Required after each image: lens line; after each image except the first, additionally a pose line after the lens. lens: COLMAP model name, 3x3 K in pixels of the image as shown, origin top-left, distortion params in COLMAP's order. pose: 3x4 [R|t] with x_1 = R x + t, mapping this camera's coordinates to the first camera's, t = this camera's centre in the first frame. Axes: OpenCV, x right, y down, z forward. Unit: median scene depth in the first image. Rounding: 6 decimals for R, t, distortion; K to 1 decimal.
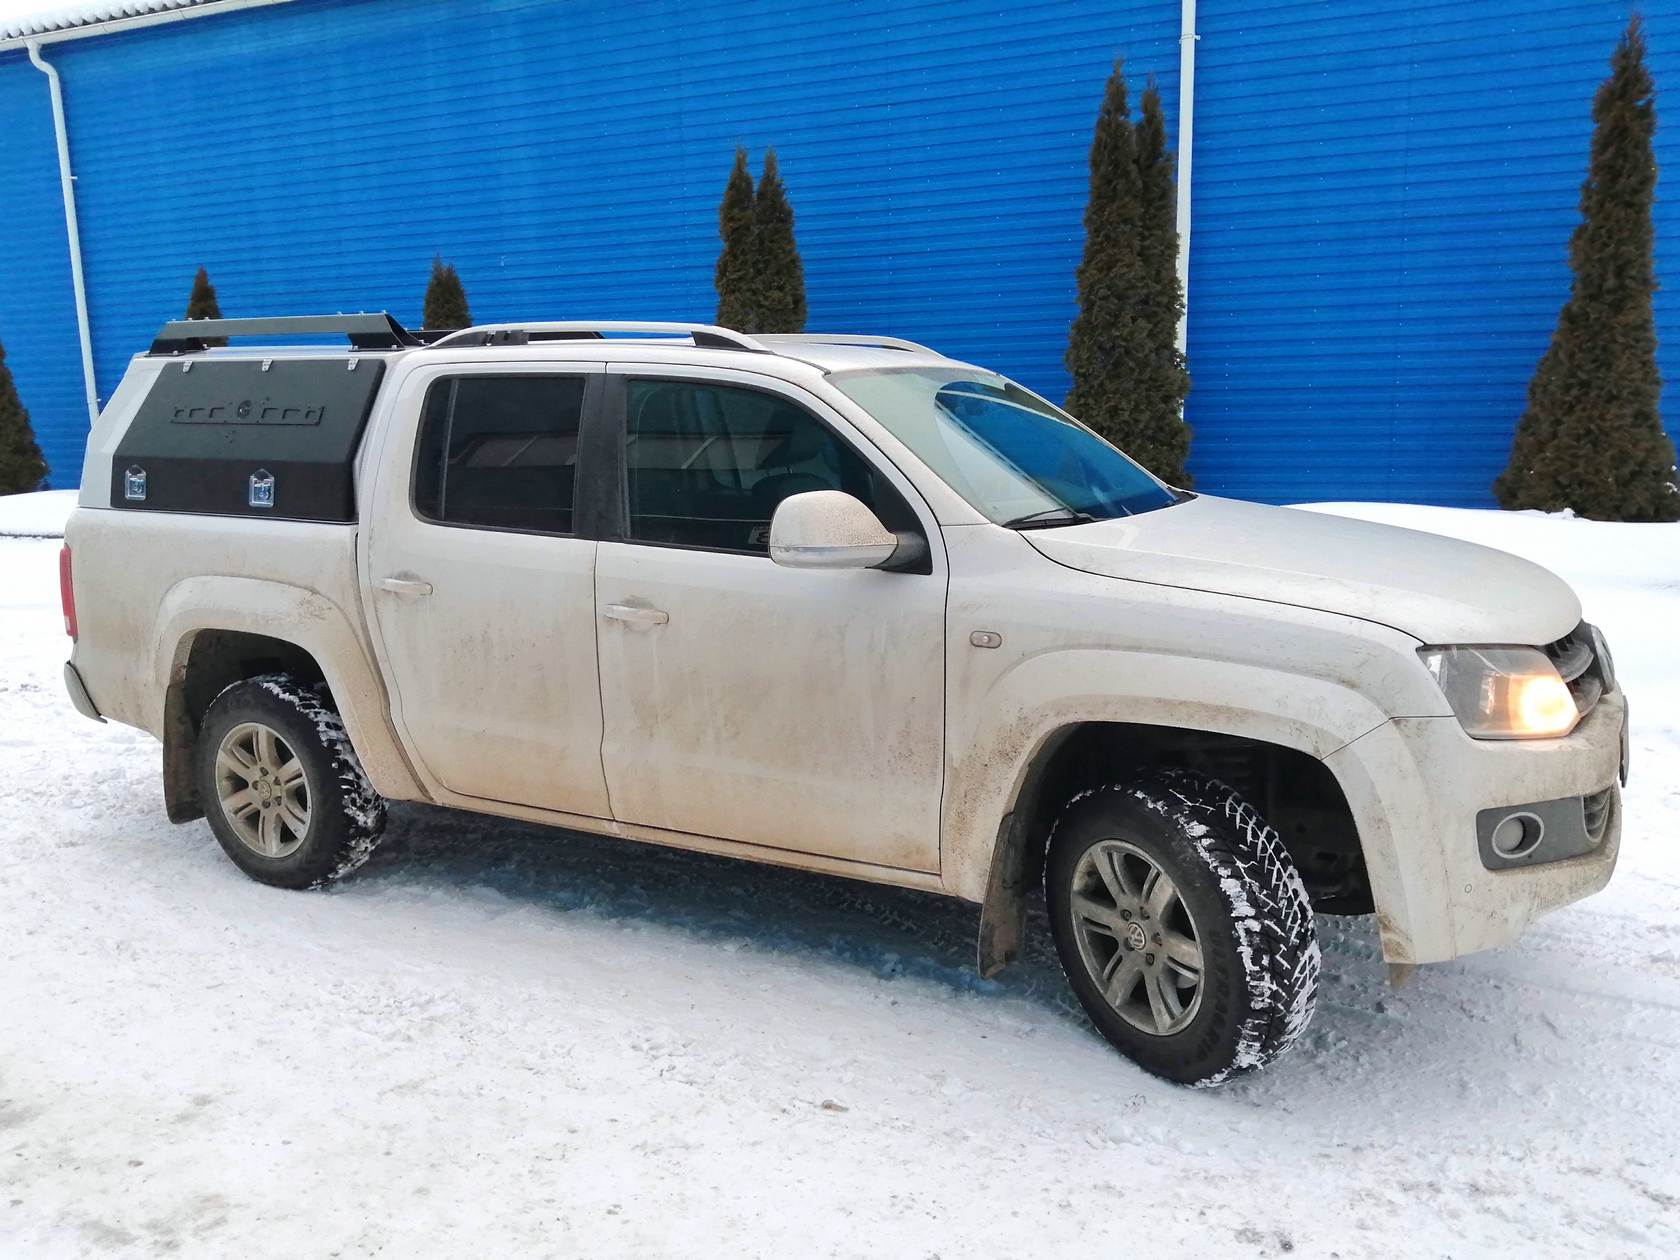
lens RADIAL K [[1363.6, 0, 885.6], [0, 1363.6, 634.7], [0, 0, 1]] dist [0.004932, 0.003619]
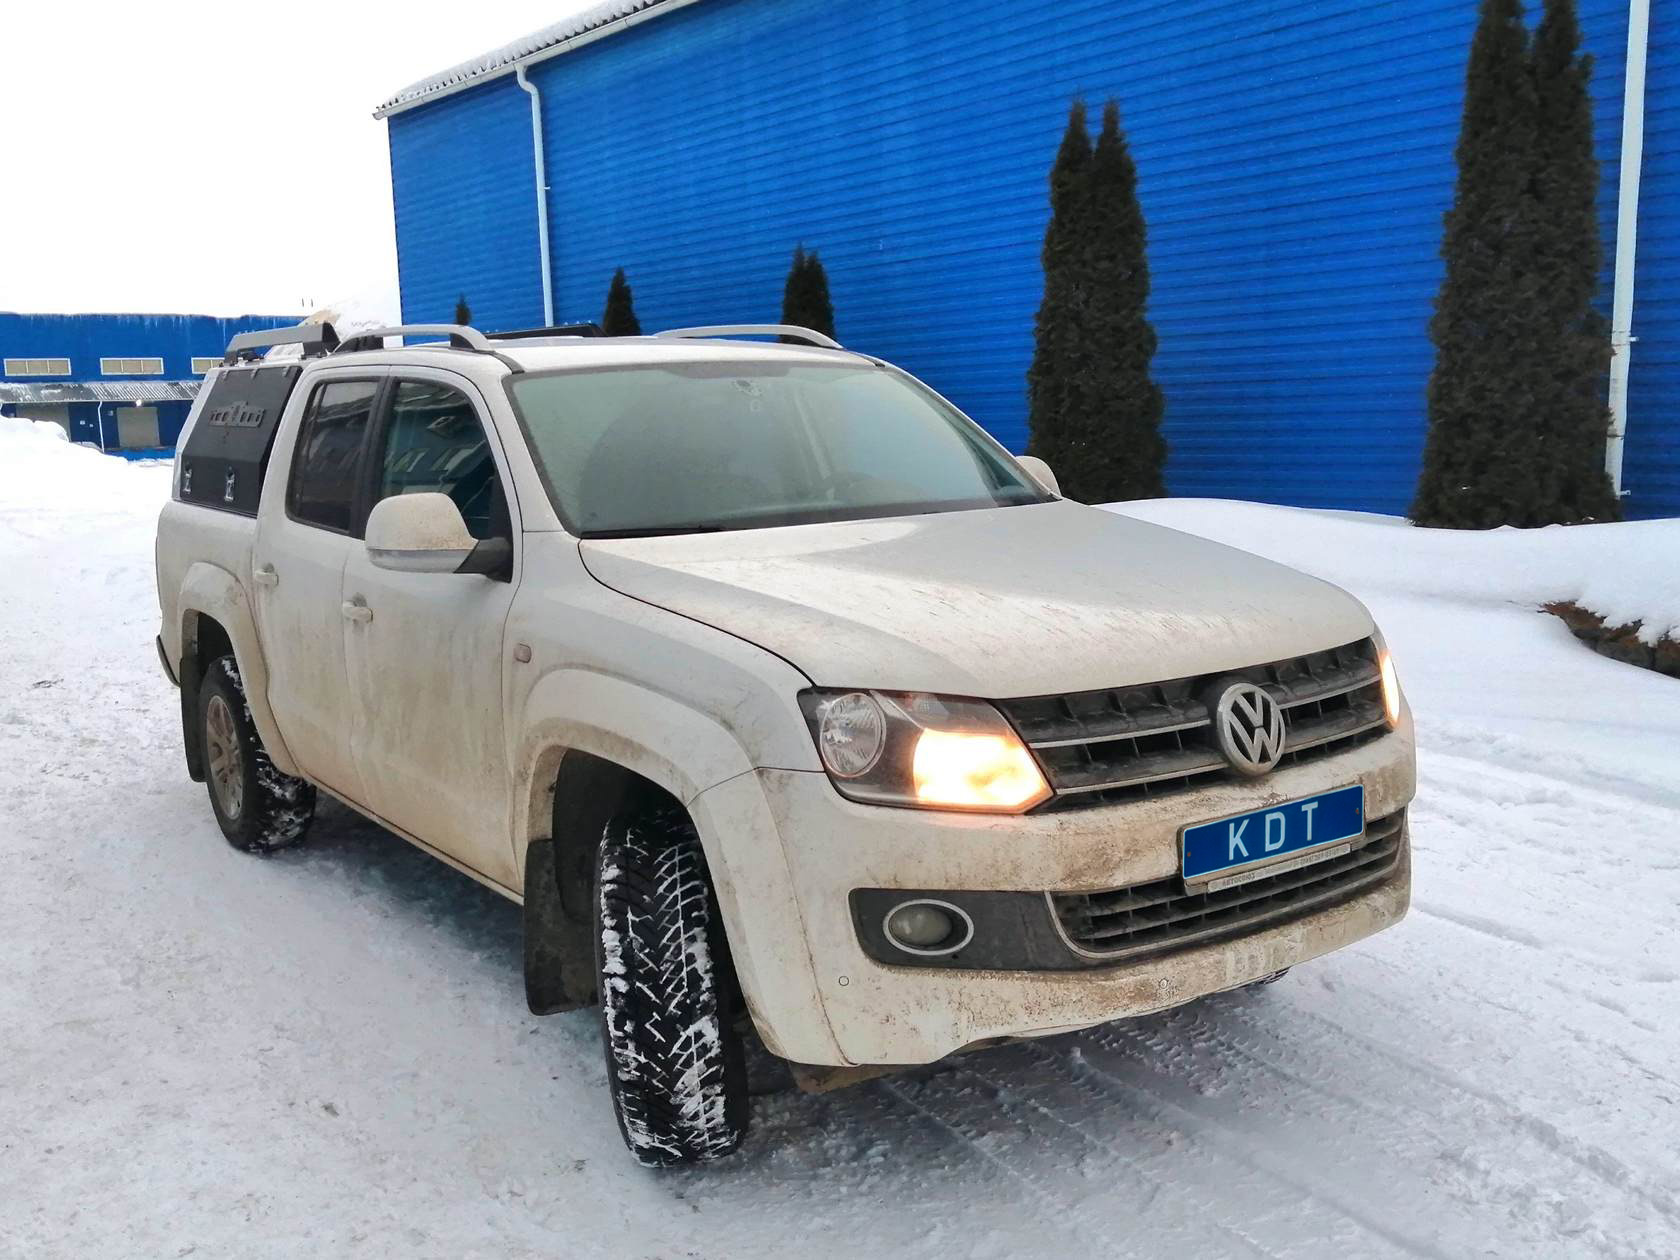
lens RADIAL K [[1537.7, 0, 840.0], [0, 1537.7, 630.0], [0, 0, 1]] dist [0.100080, -0.220893]
pose [[0.893129, 0.052317, -0.446747, 0.731326], [-0.057650, 0.998335, 0.001659, -0.026298], [0.446090, 0.024273, 0.894659, 0.129229]]
